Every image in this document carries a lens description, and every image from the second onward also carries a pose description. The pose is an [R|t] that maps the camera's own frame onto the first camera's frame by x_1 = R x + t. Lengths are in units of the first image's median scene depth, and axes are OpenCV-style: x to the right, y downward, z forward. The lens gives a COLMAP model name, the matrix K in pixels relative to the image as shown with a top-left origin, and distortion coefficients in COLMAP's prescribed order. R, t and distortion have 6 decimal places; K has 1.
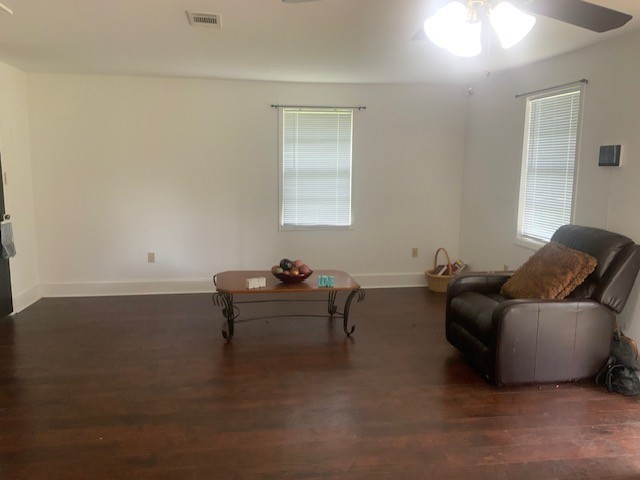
lens RADIAL K [[531.3, 0, 320.0], [0, 531.3, 240.0], [0, 0, 1]] dist [0.113196, -0.215735]
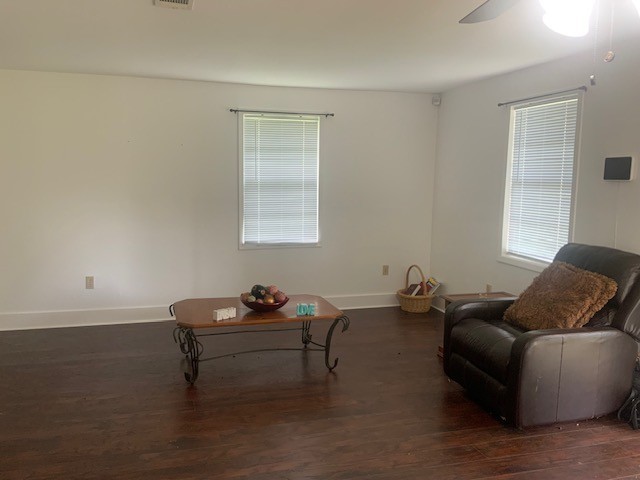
lens RADIAL K [[531.3, 0, 320.0], [0, 531.3, 240.0], [0, 0, 1]] dist [0.113196, -0.215735]
pose [[0.992006, -0.010766, 0.125729, -0.075569], [0.013351, 0.999716, -0.019735, -0.019300], [-0.125481, 0.021256, 0.991868, 0.129688]]
